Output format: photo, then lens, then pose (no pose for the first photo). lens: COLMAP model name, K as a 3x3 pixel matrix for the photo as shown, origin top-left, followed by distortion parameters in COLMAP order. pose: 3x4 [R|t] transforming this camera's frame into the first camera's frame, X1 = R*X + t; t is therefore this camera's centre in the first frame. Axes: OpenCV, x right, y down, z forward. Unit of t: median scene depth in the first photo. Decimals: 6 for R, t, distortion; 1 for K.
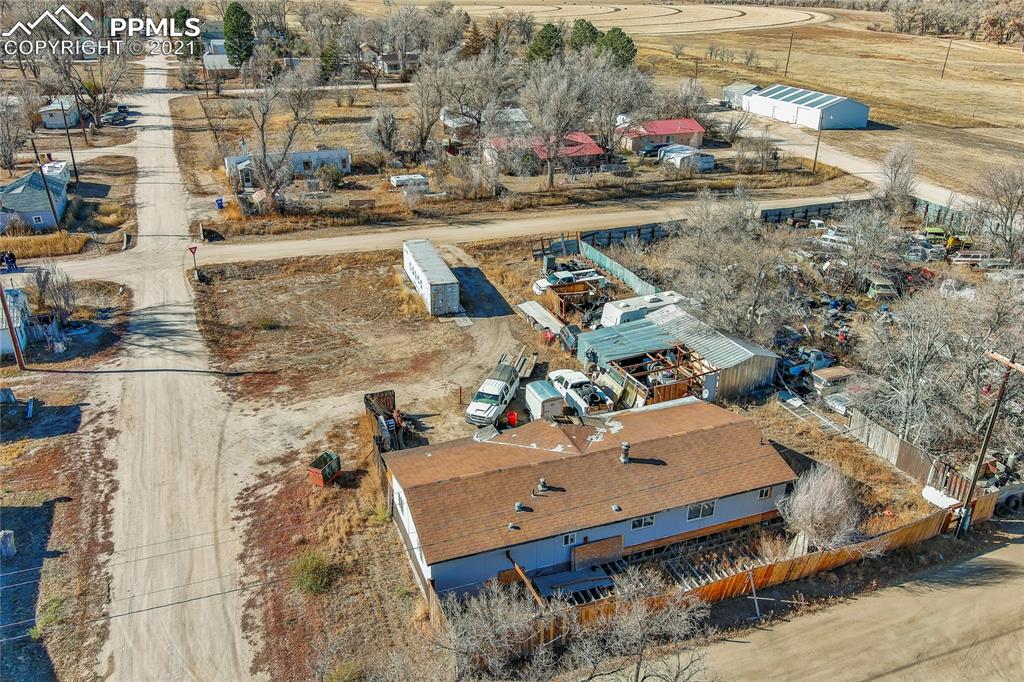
lens RADIAL K [[789.7, 0, 509.1], [0, 789.7, 341.3], [0, 0, 1]] dist [0.056716, -0.078572]
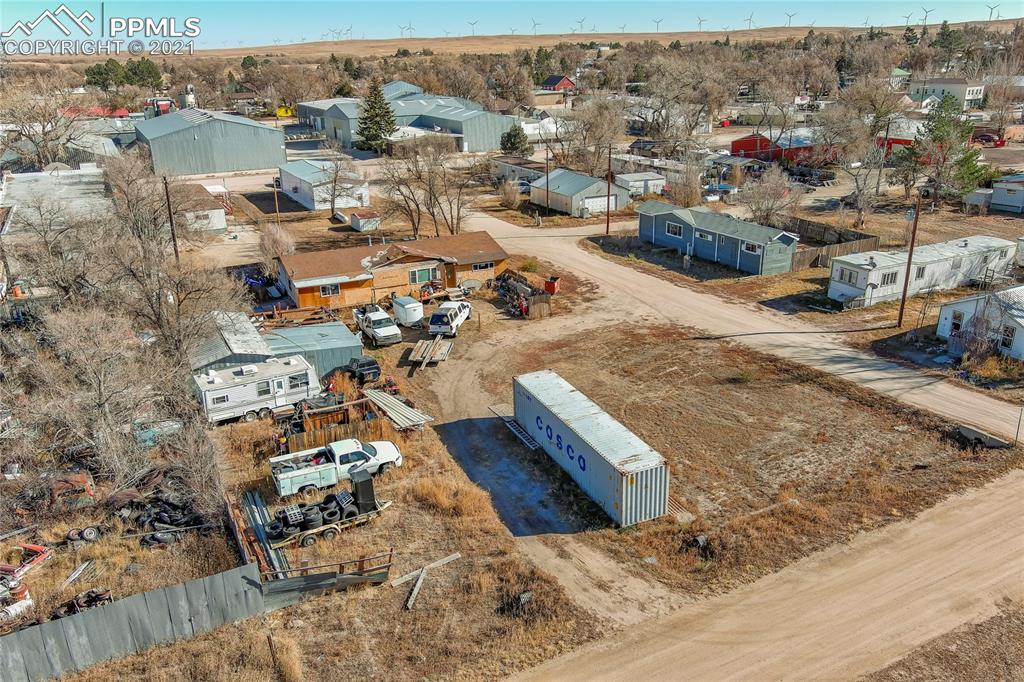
lens RADIAL K [[789.7, 0, 509.1], [0, 789.7, 341.3], [0, 0, 1]] dist [0.056716, -0.078572]
pose [[-0.995167, 0.046869, -0.086290, -0.002997], [-0.027923, 0.707403, 0.706259, -0.626263], [0.094143, 0.705255, -0.702675, 1.567369]]
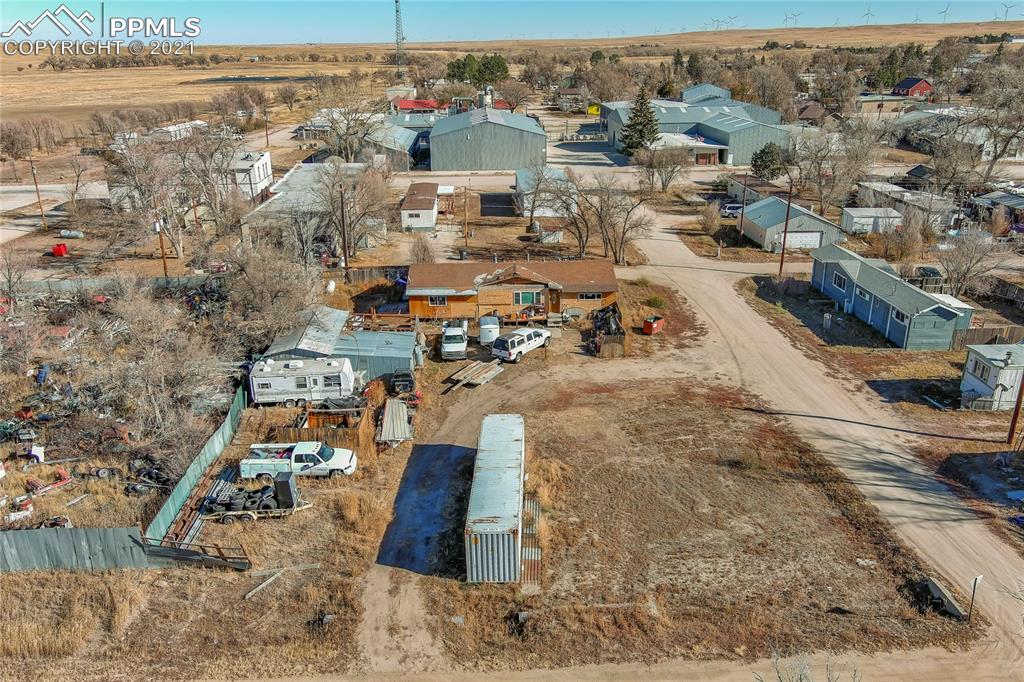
lens RADIAL K [[789.7, 0, 509.1], [0, 789.7, 341.3], [0, 0, 1]] dist [0.056716, -0.078572]
pose [[-0.942061, -0.113857, 0.315527, -0.329086], [0.145409, 0.709049, 0.690004, -0.663126], [-0.302286, 0.695906, -0.651412, 1.518944]]
